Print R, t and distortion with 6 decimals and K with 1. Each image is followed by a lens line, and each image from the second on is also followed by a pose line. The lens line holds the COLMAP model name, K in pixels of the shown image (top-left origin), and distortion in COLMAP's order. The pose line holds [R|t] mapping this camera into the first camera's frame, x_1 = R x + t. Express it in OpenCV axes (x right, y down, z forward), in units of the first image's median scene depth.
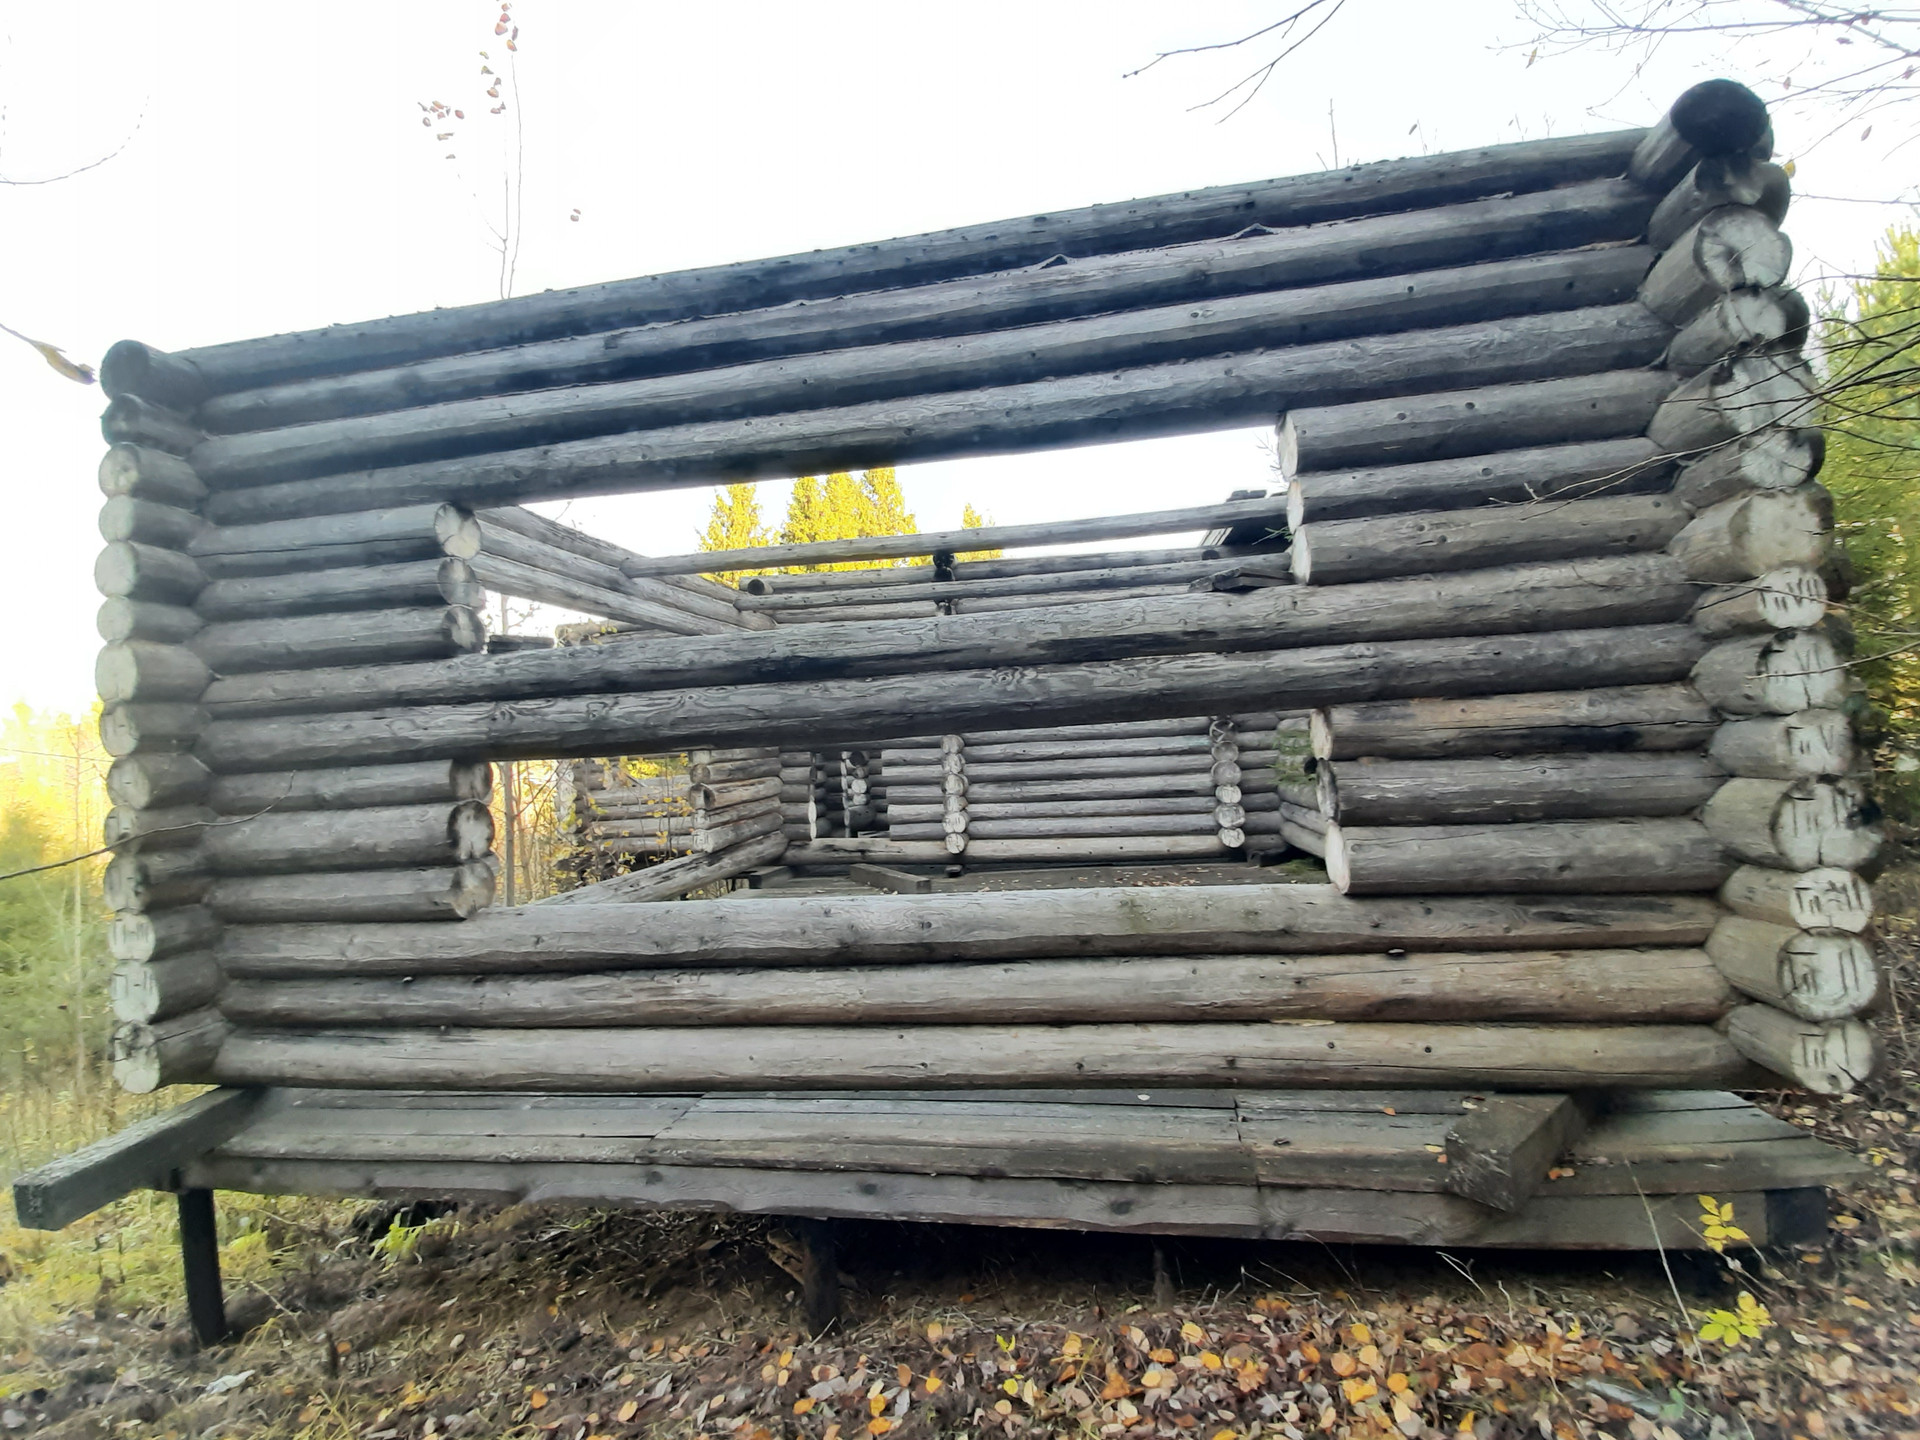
lens RADIAL K [[773.5, 0, 960.0], [0, 773.5, 720.0], [0, 0, 1]] dist [-0.002070, -0.000135]
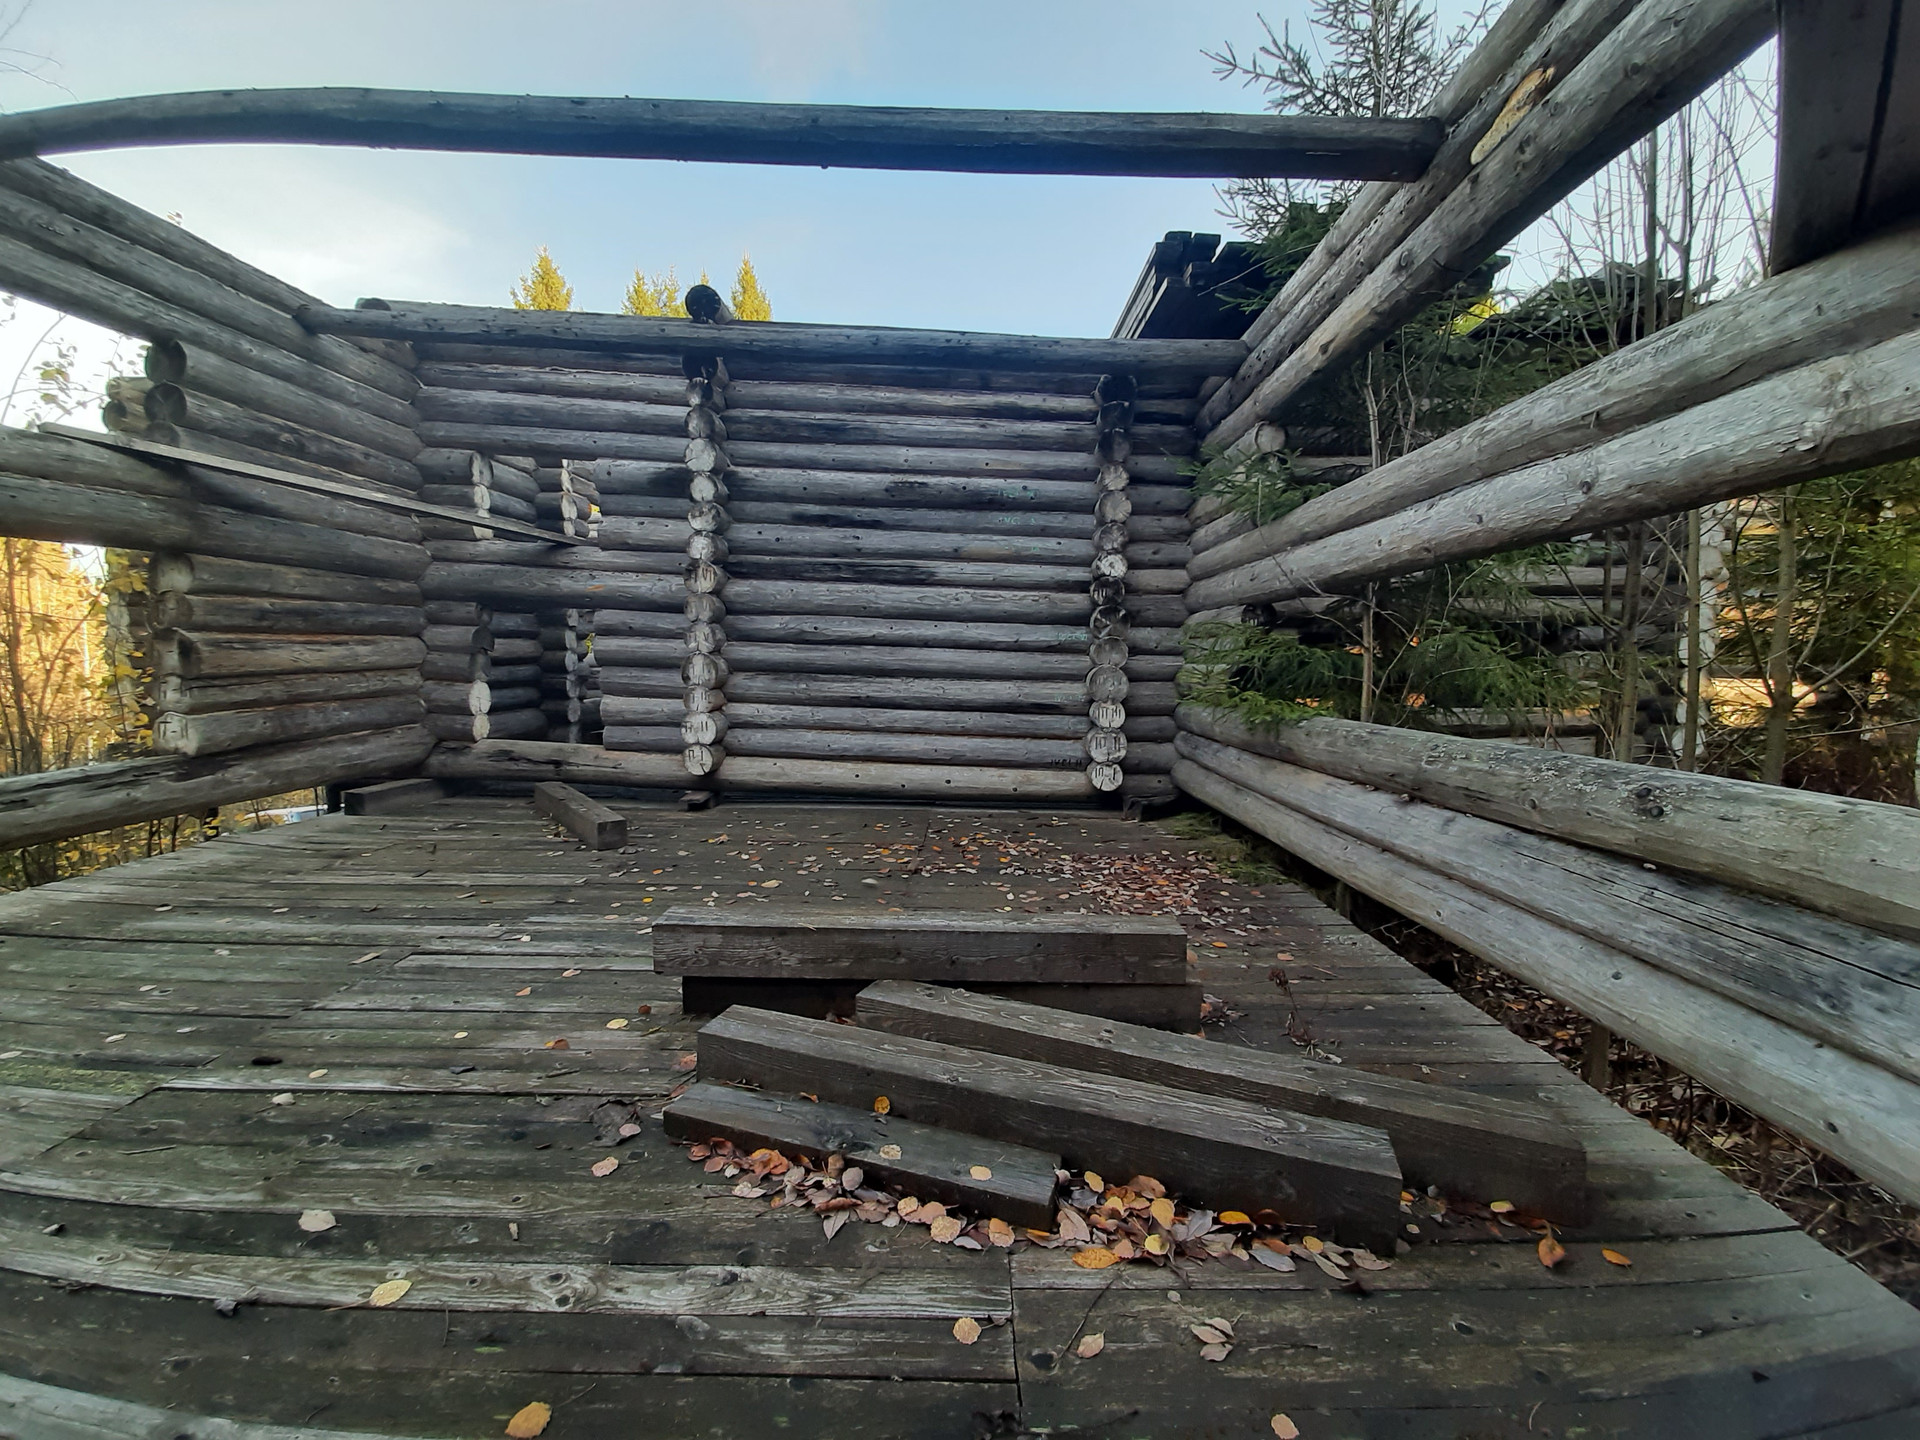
lens RADIAL K [[773.5, 0, 960.0], [0, 773.5, 720.0], [0, 0, 1]] dist [-0.002070, -0.000135]
pose [[0.985990, 0.067336, 0.152607, 0.111101], [-0.085098, 0.989943, 0.113010, 0.033490], [-0.143463, -0.124413, 0.981804, 0.335642]]
